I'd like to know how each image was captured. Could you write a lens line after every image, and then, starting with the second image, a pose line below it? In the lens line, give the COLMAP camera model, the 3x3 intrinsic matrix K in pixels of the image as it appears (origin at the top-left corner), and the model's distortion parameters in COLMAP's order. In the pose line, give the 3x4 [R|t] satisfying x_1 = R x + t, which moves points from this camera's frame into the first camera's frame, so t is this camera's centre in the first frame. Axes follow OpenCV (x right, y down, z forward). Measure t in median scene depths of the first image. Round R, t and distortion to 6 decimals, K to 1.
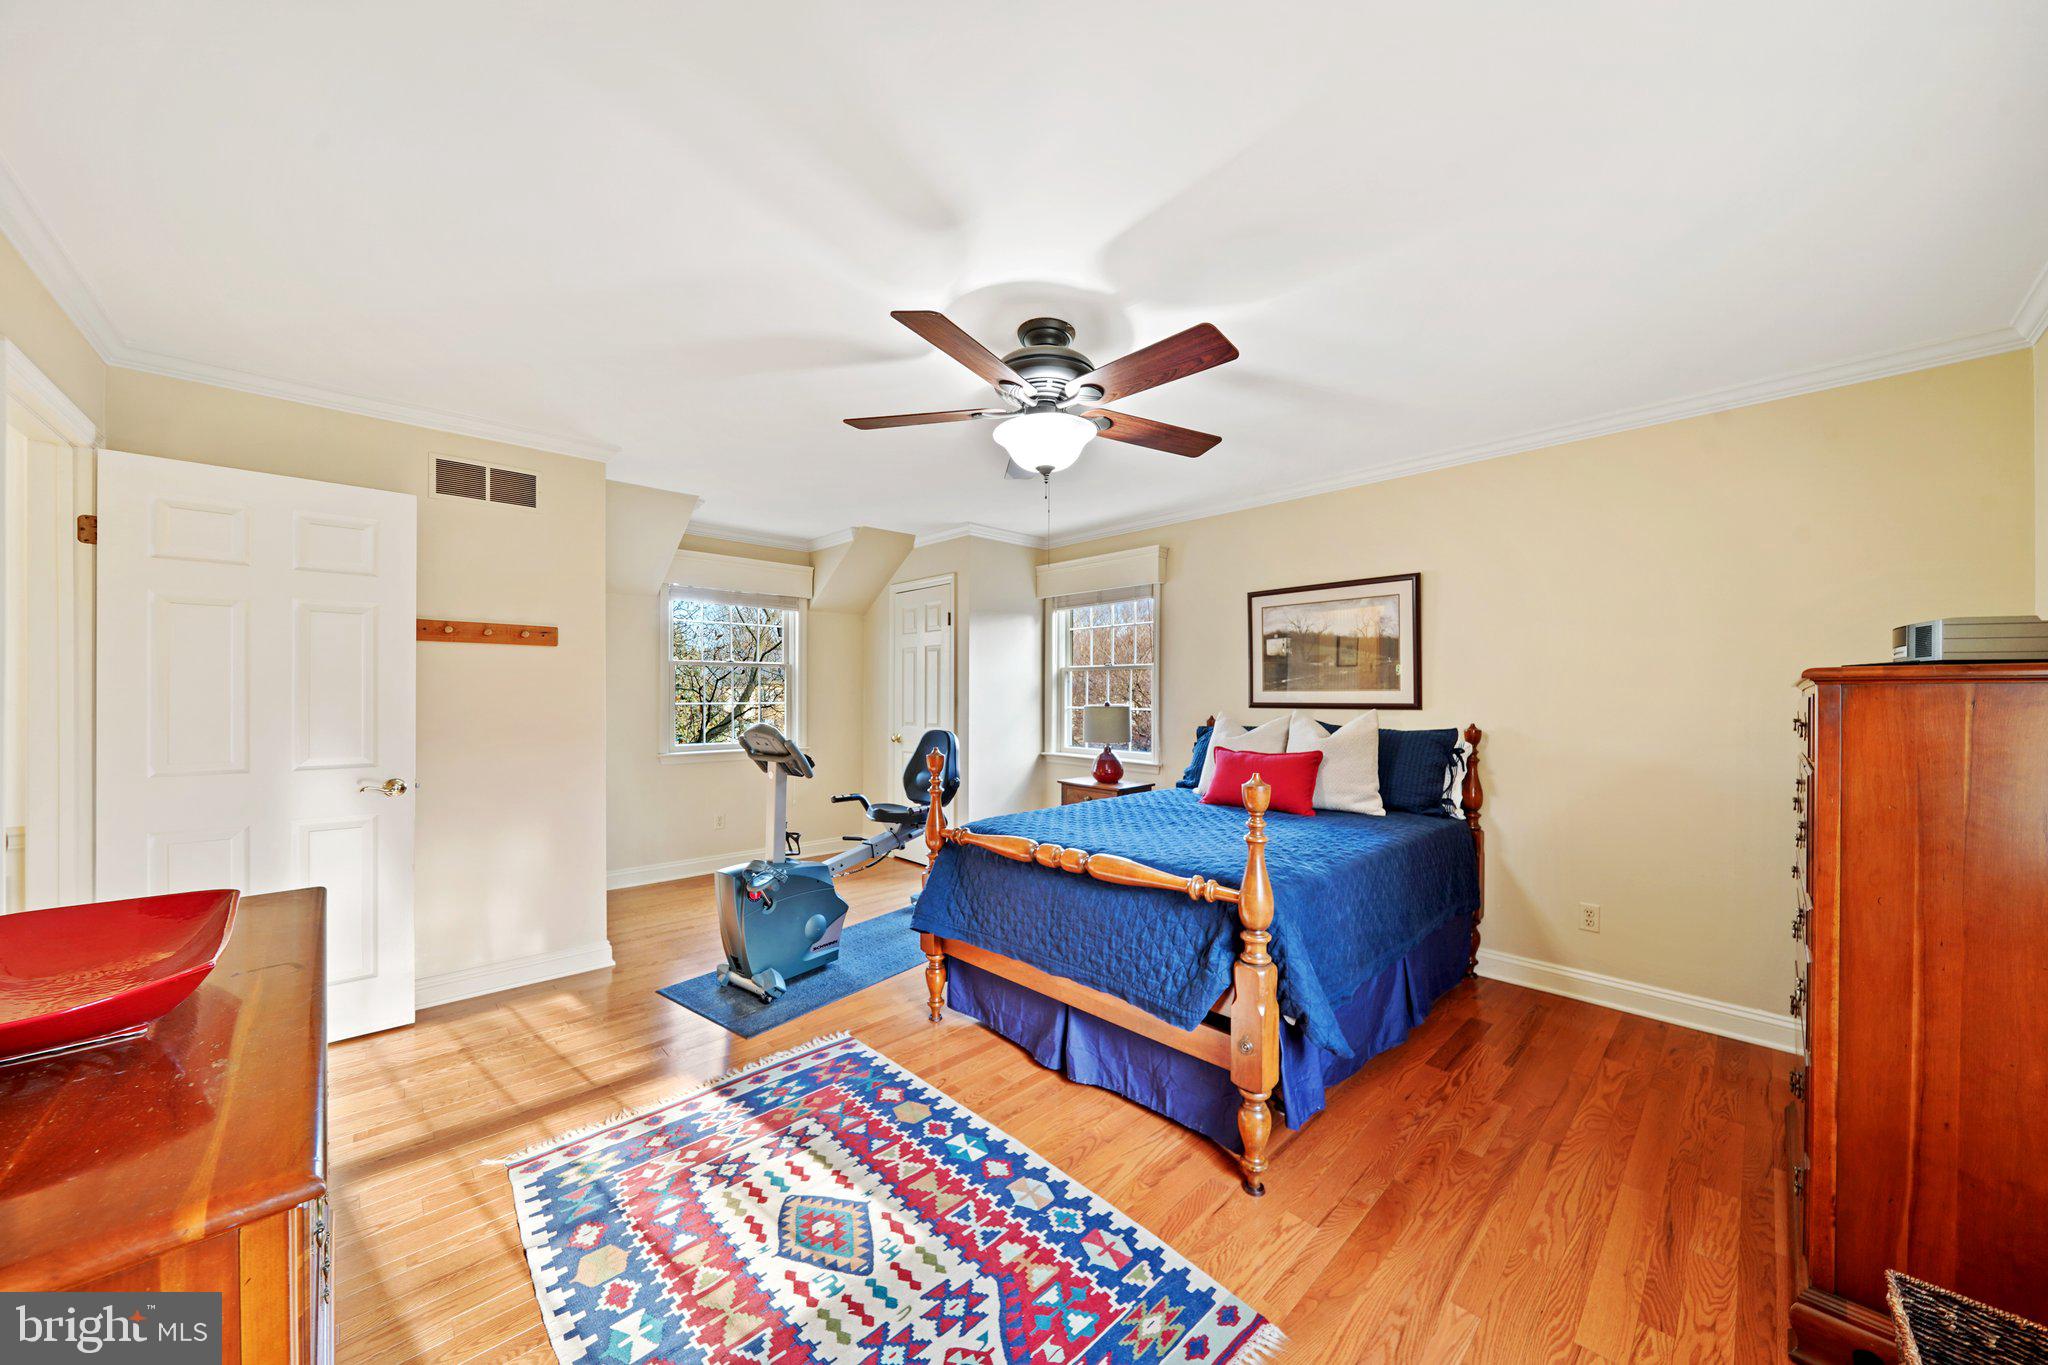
lens RADIAL K [[713.7, 0, 1030.4], [0, 713.7, 695.5], [0, 0, 1]] dist [-0.007048, 0.000212]
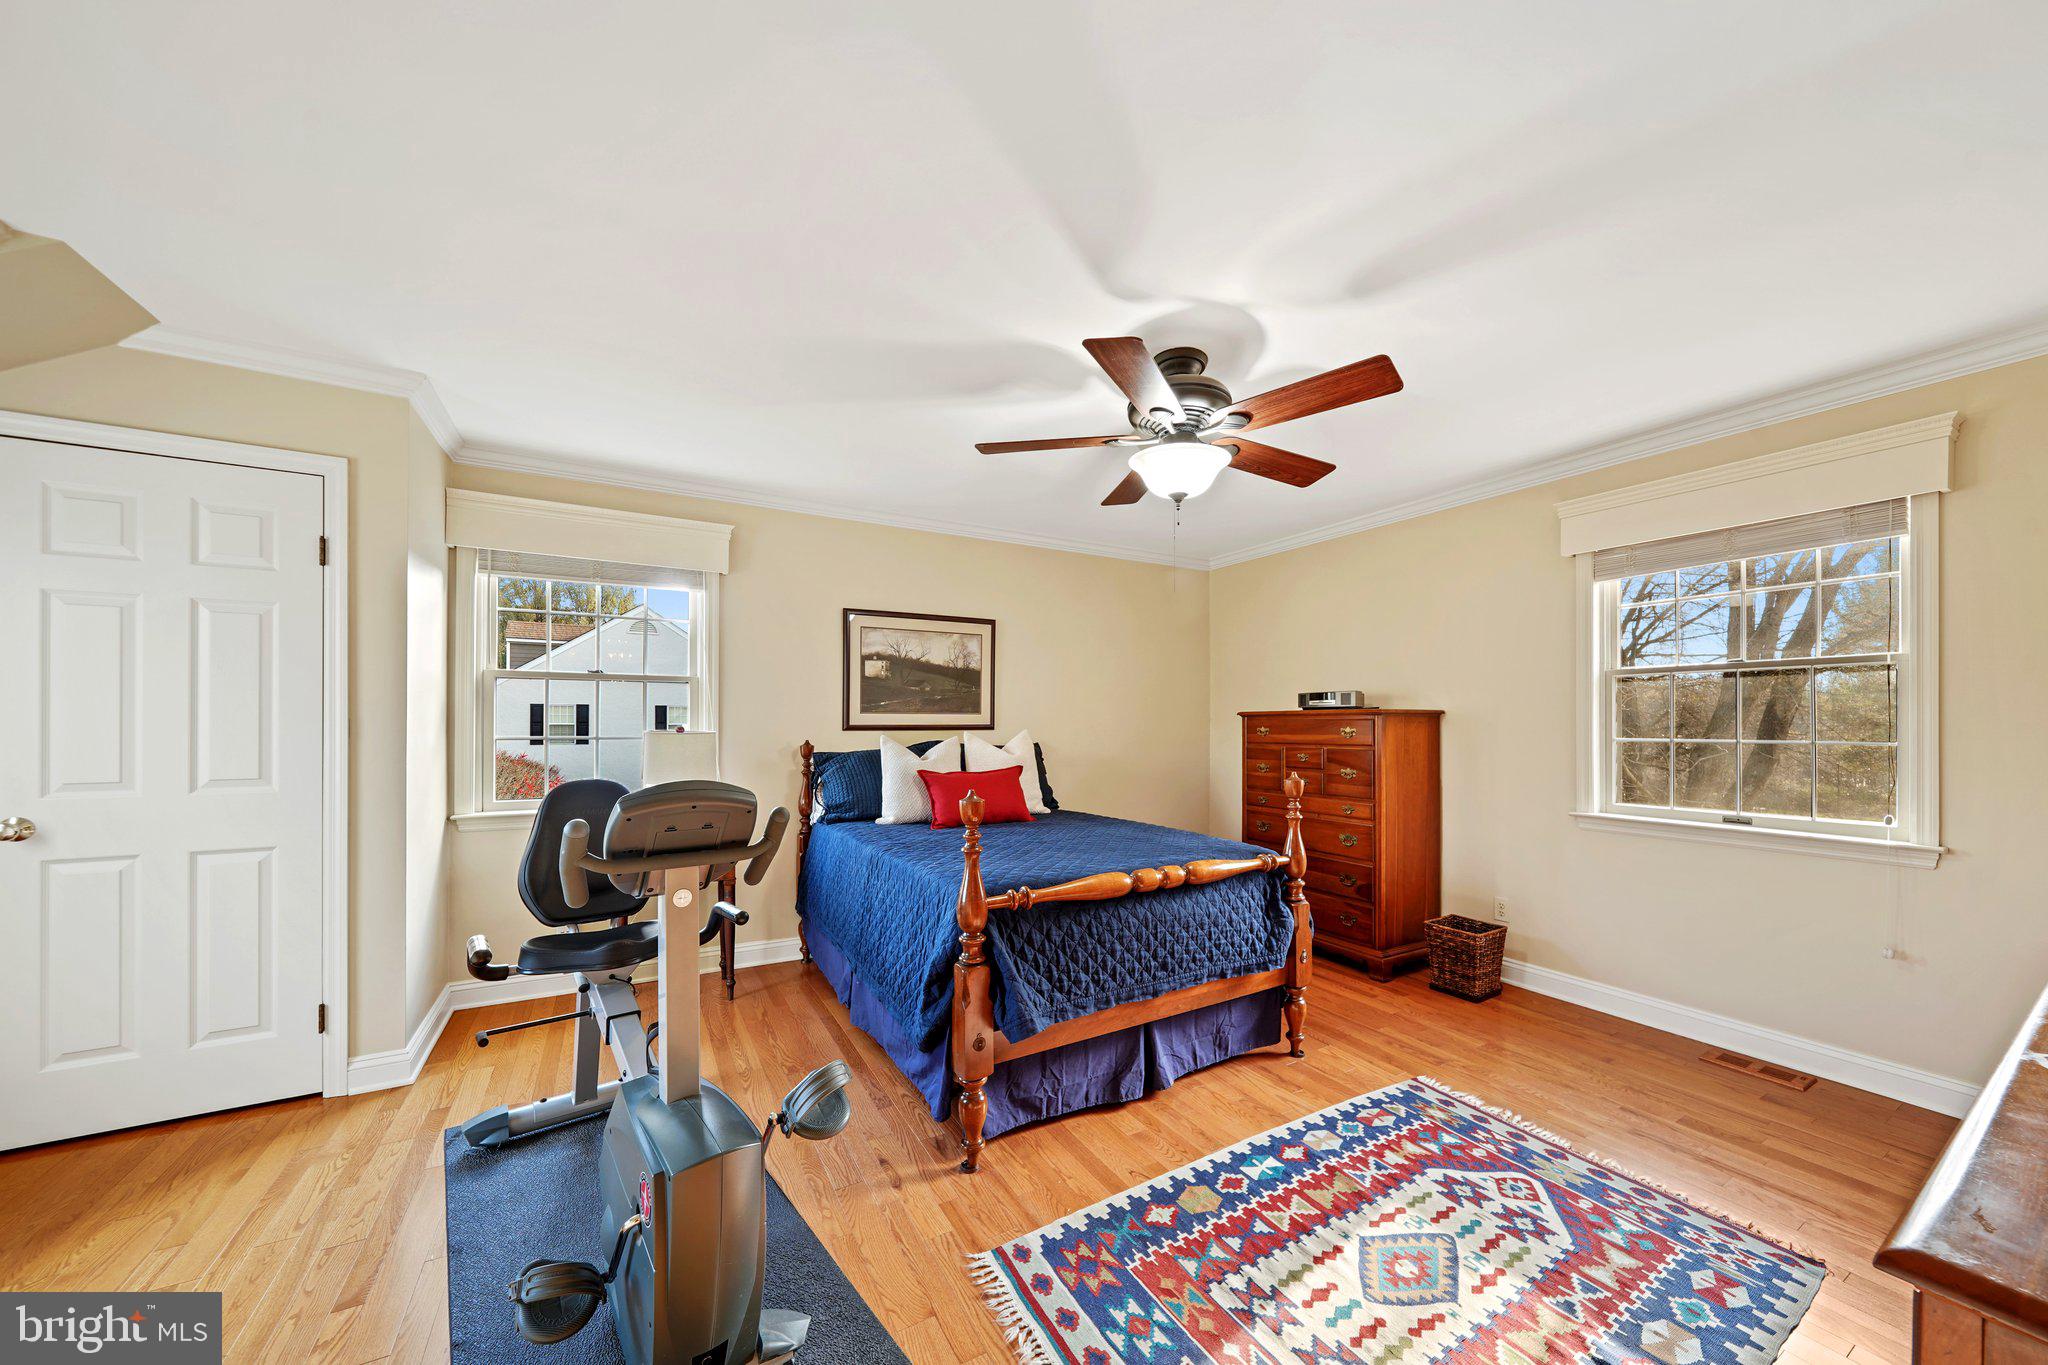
lens RADIAL K [[713.7, 0, 1066.3], [0, 713.7, 715.9], [0, 0, 1]] dist [-0.007048, 0.000212]
pose [[0.226509, 0.005804, 0.973992, -1.132701], [-0.004348, 0.999978, -0.004948, 0.002781], [-0.973999, -0.003114, 0.226530, 1.041348]]
